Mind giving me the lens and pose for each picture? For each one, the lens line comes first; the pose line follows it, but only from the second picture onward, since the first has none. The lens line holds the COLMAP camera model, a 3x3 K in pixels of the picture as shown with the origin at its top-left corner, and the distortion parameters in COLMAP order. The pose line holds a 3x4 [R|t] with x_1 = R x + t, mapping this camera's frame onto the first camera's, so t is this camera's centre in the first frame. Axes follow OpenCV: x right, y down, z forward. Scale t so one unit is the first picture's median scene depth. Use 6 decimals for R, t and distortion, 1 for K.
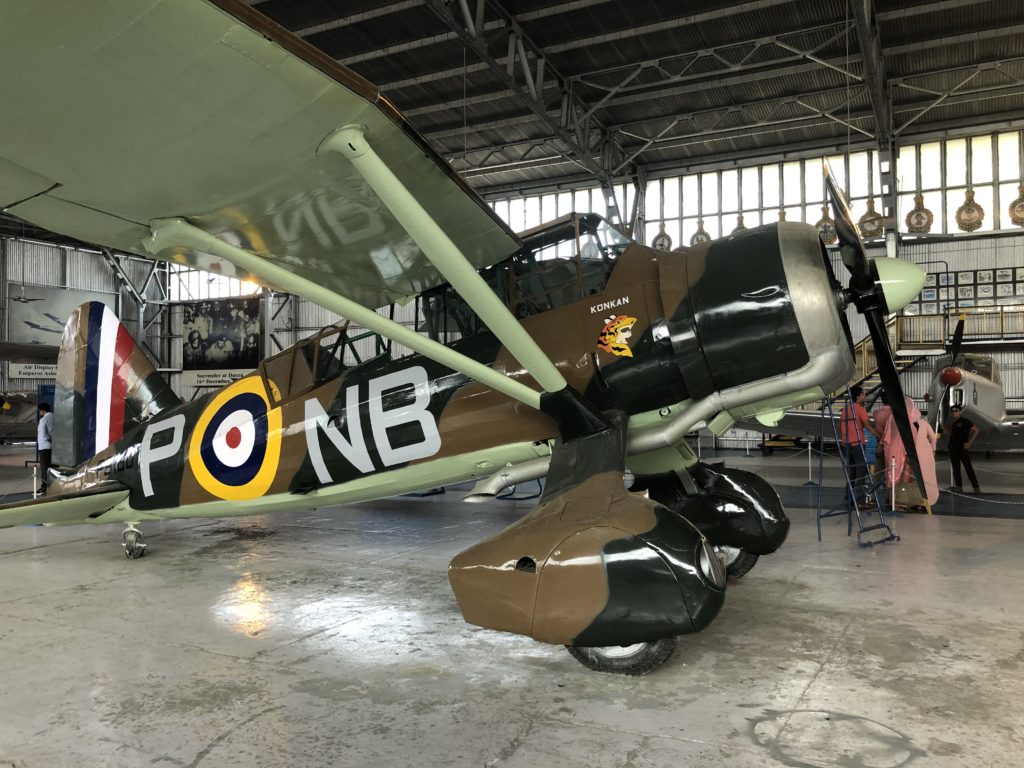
lens RADIAL K [[808.3, 0, 512.0], [0, 808.3, 384.0], [0, 0, 1]] dist [0.040045, -0.002760]
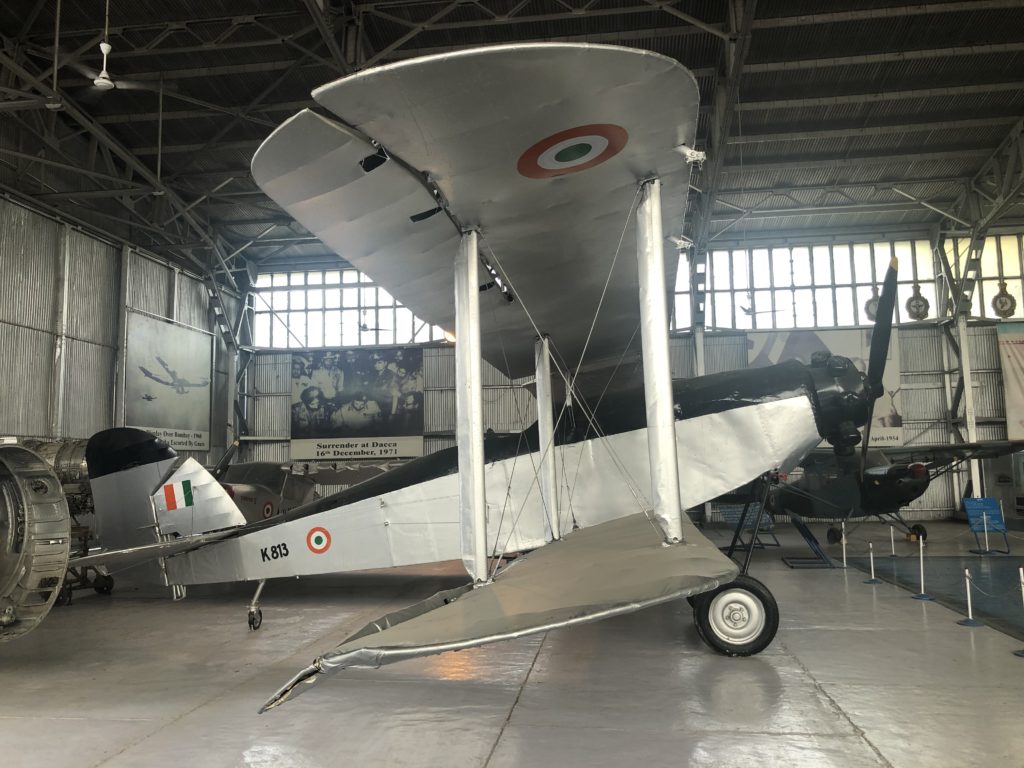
lens RADIAL K [[808.3, 0, 512.0], [0, 808.3, 384.0], [0, 0, 1]] dist [0.040045, -0.002760]
pose [[0.935320, 0.027944, 0.352698, -0.488807], [0.008626, 0.994778, -0.101693, 0.011097], [-0.353698, 0.098158, 0.930195, 0.220770]]
